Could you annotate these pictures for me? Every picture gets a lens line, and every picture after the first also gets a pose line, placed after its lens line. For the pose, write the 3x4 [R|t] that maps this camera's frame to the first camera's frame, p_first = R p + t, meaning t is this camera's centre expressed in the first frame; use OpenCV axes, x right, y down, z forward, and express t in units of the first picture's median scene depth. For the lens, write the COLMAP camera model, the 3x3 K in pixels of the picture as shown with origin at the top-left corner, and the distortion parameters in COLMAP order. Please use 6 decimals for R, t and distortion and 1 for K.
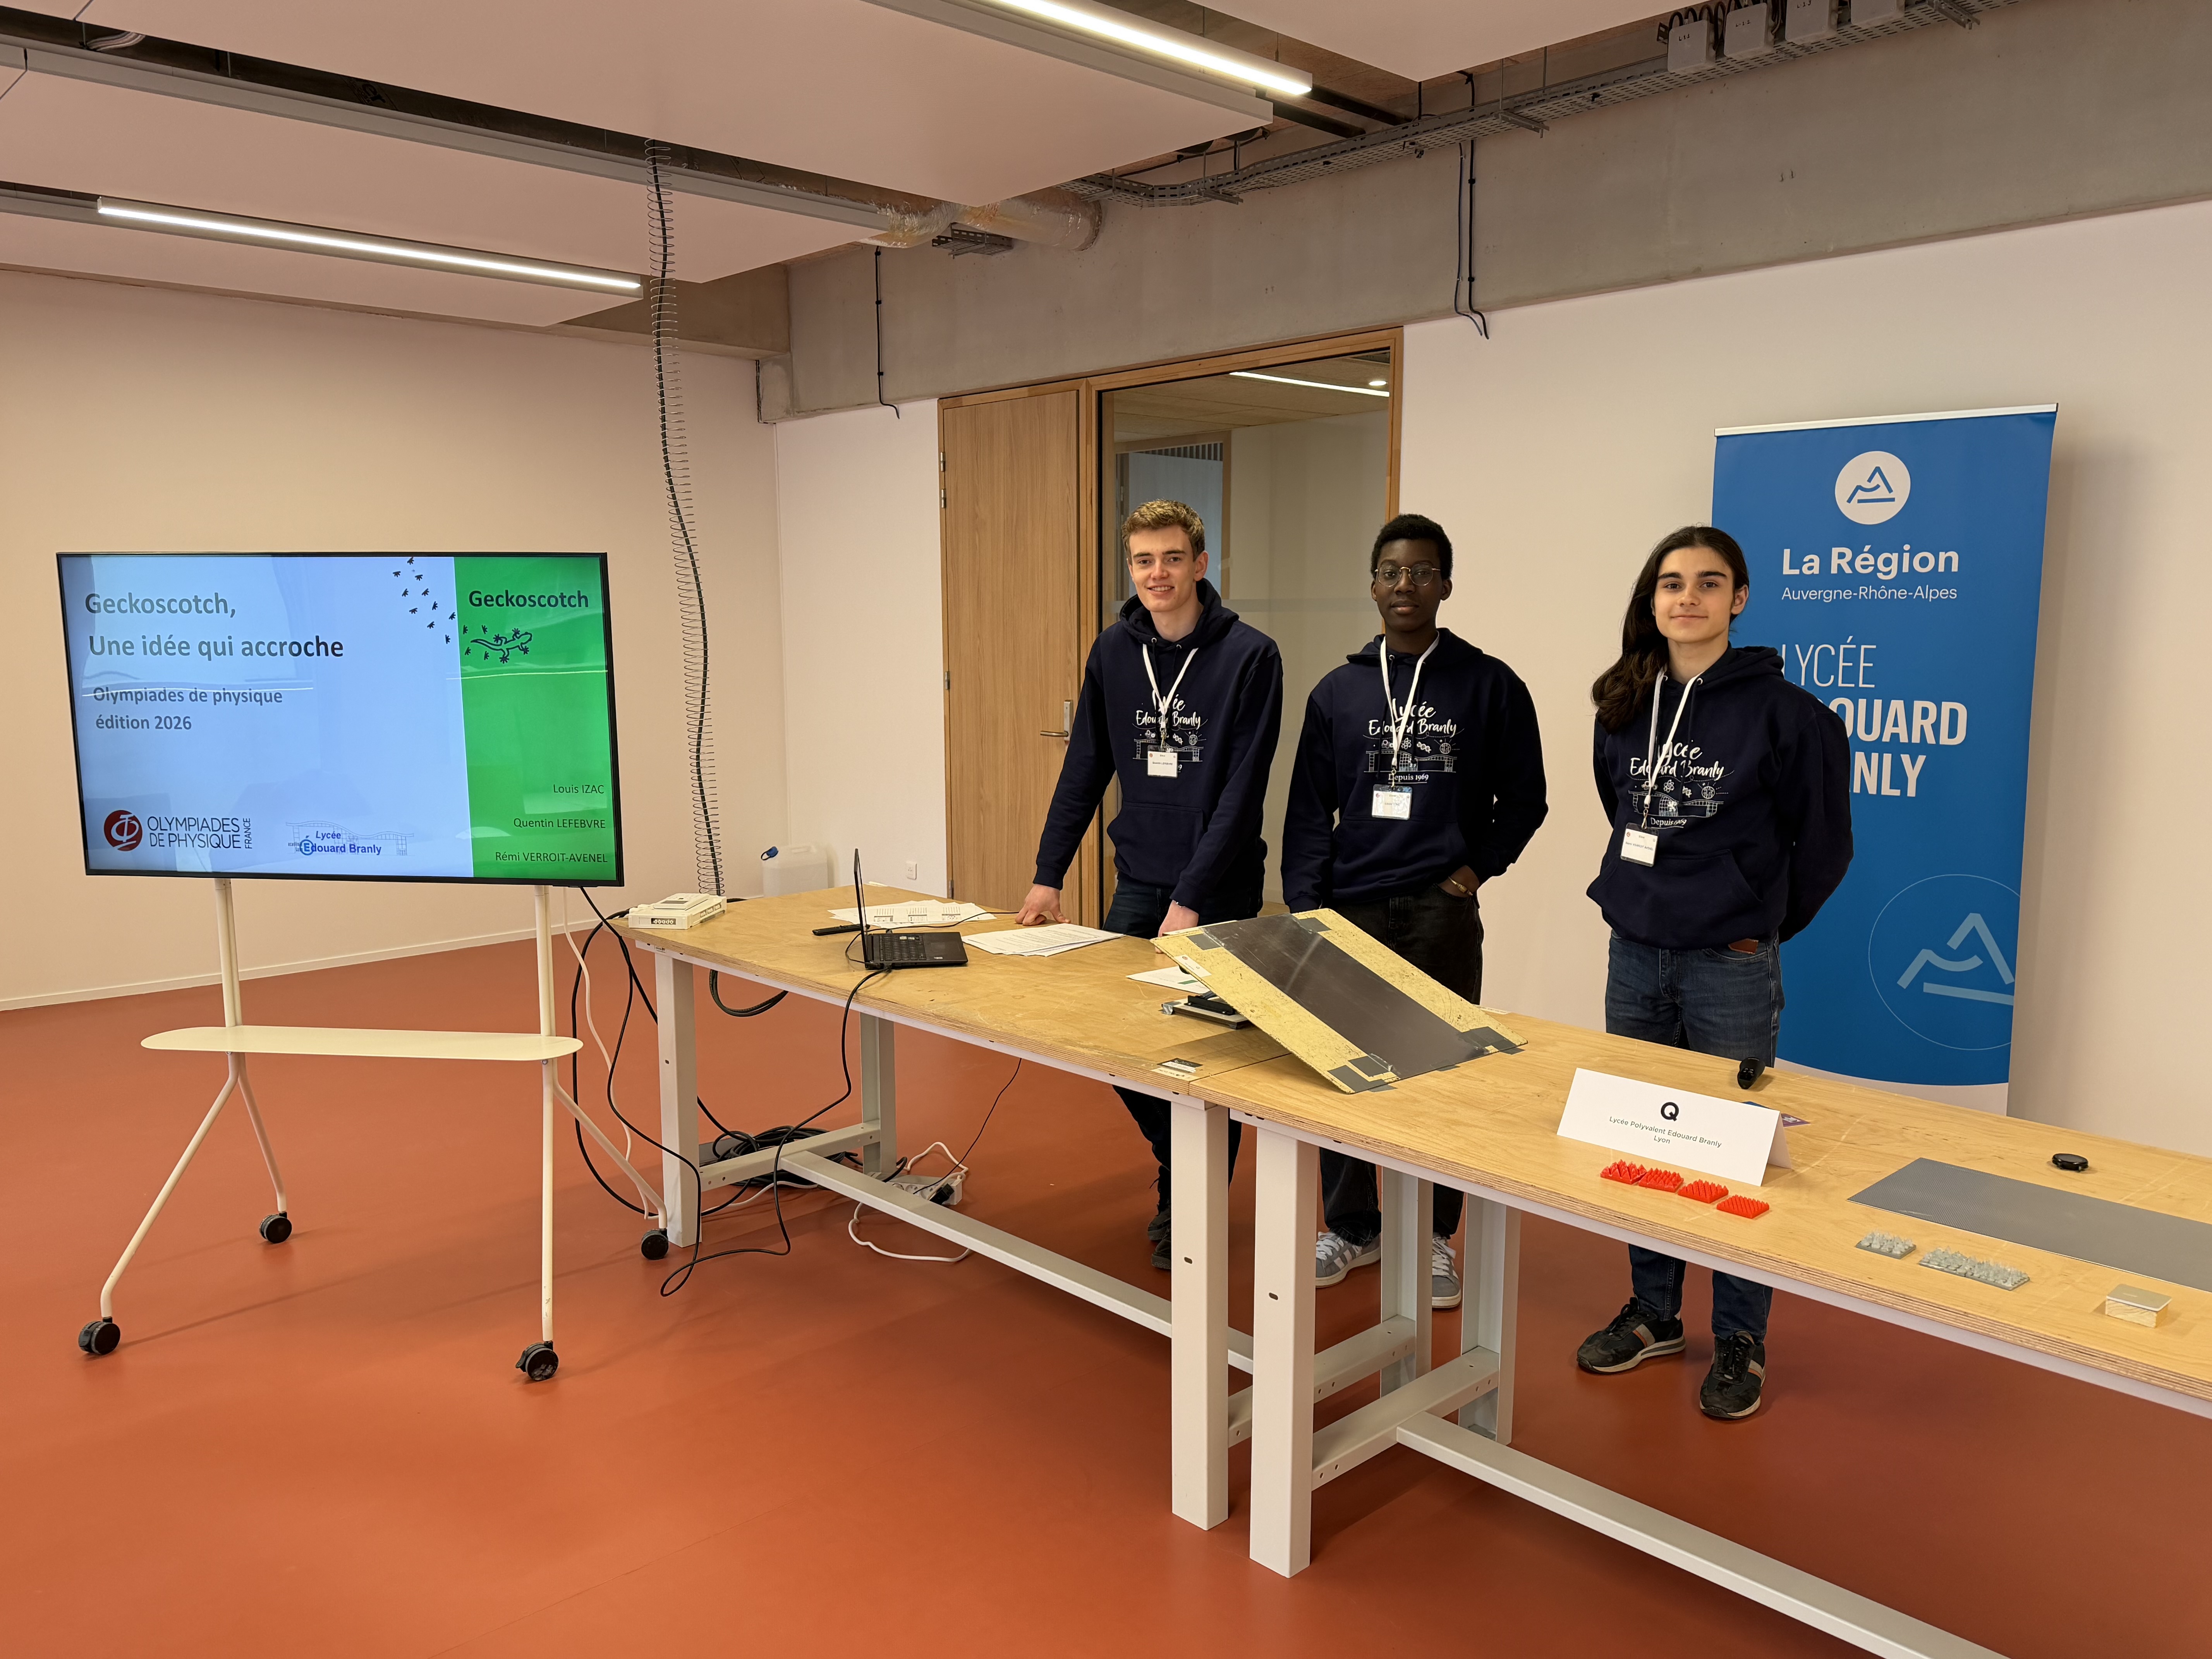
lens RADIAL K [[1627.3, 0, 1143.5], [0, 1627.3, 847.3], [0, 0, 1]] dist [0.005384, -0.019875]
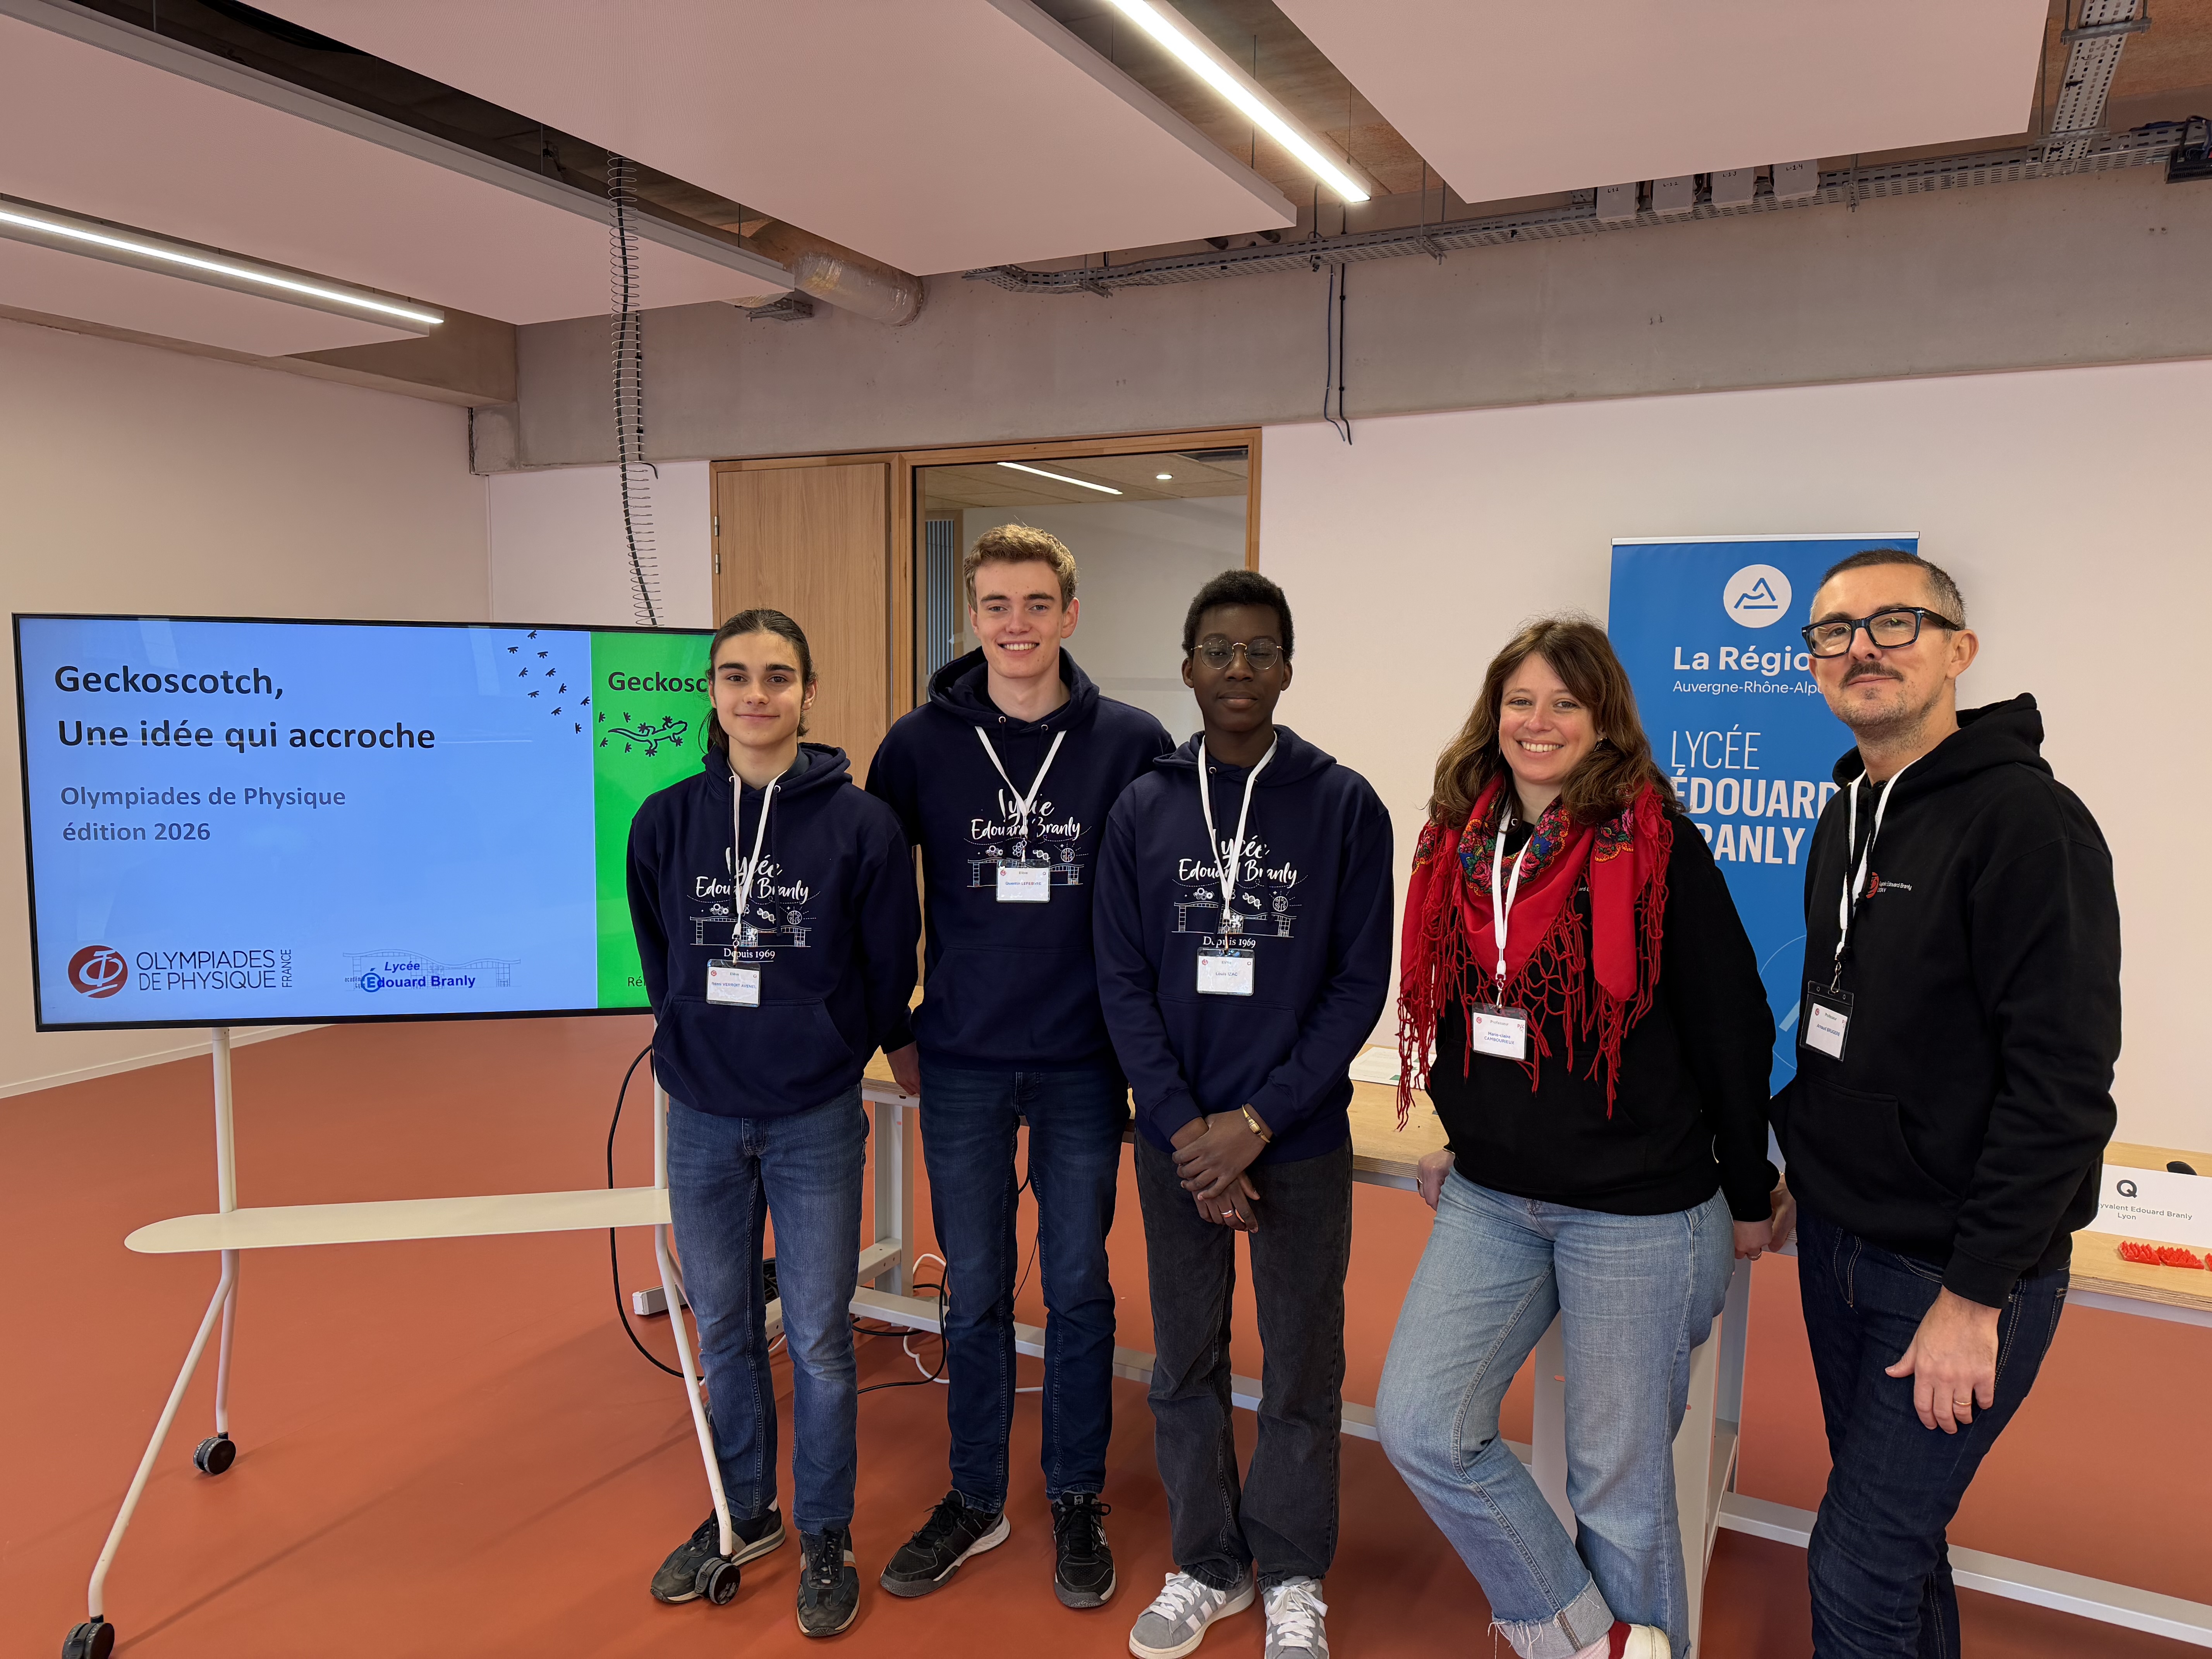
lens RADIAL K [[1514.5, 0, 1086.5], [0, 1514.5, 838.6], [0, 0, 1]] dist [0.027327, -0.029368]
pose [[0.947387, -0.018491, 0.319555, -0.347853], [0.029410, 0.999136, -0.029376, -0.032212], [-0.318736, 0.037229, 0.947112, 0.138961]]
